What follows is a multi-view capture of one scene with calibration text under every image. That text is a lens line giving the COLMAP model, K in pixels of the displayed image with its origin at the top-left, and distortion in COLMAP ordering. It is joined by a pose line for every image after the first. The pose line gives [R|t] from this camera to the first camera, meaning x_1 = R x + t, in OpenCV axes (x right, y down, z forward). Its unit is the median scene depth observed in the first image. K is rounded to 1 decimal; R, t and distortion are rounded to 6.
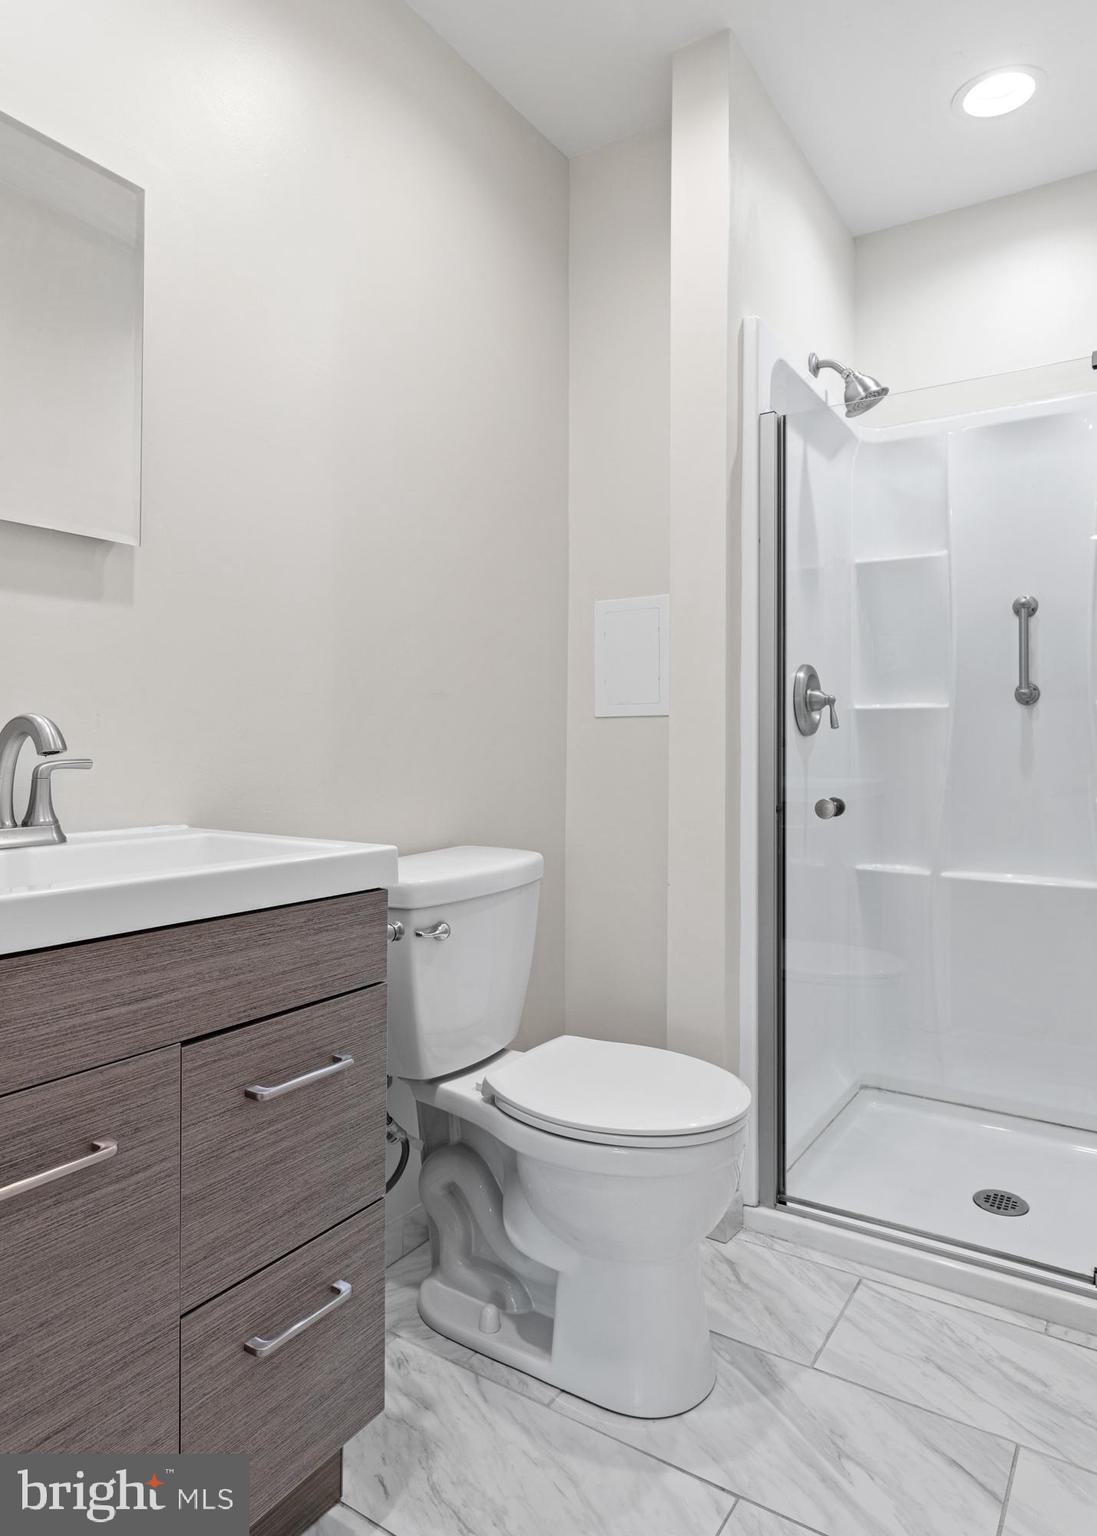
lens RADIAL K [[962.3, 0, 542.8], [0, 962.3, 733.6], [0, 0, 1]] dist [-0.001608, -0.000730]
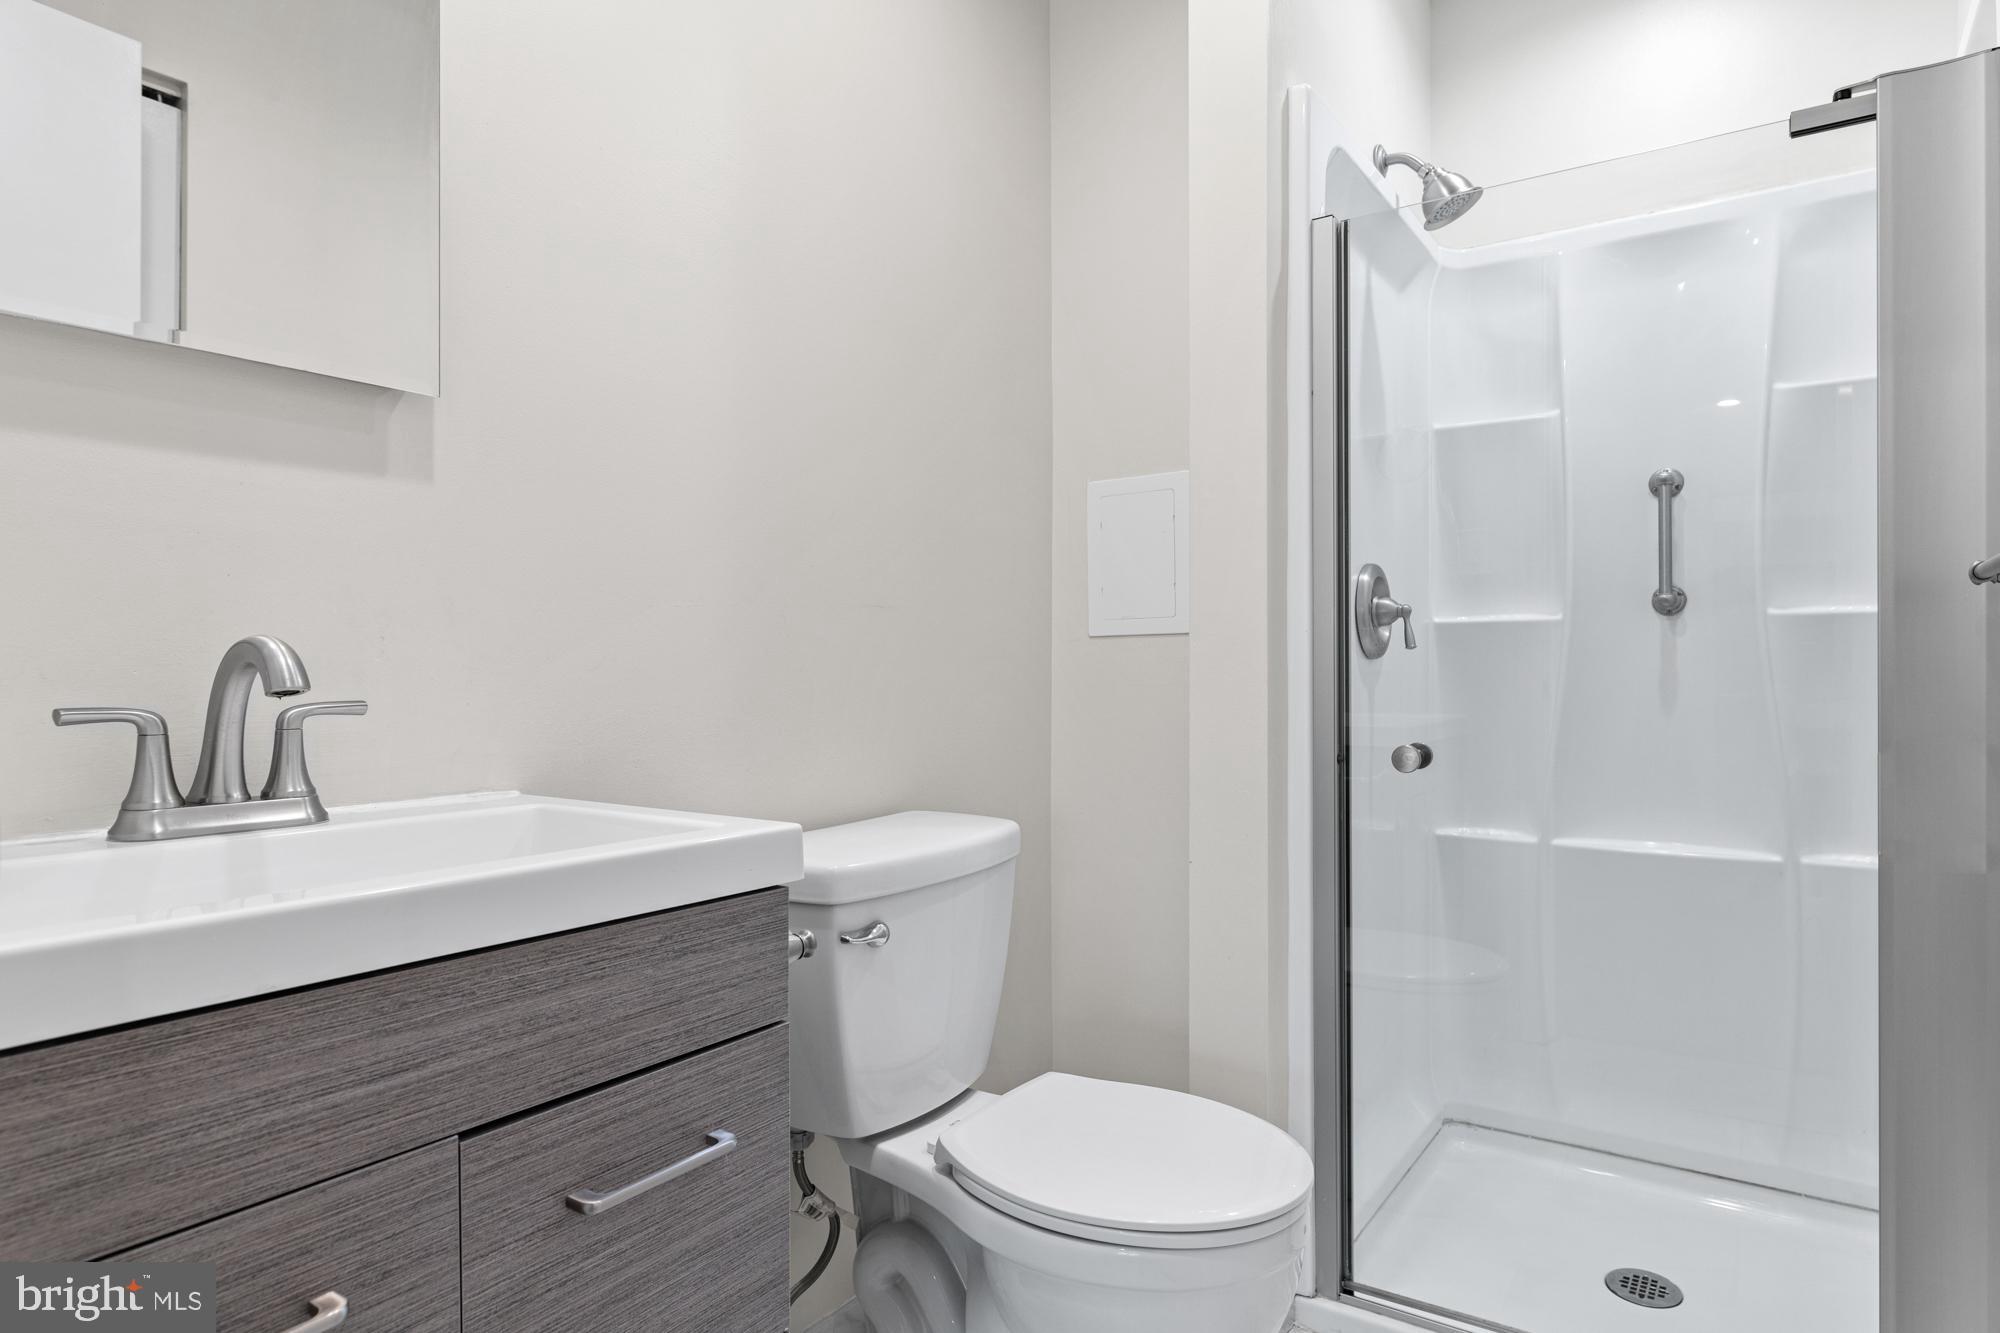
lens RADIAL K [[1165.6, 0, 1000.0], [0, 1165.6, 666.5], [0, 0, 1]] dist [0.002161, 0.000366]
pose [[0.999702, -0.007666, -0.023191, 0.007132], [0.007823, 0.999947, 0.006692, -0.000233], [0.023139, -0.006871, 0.999709, 0.113187]]
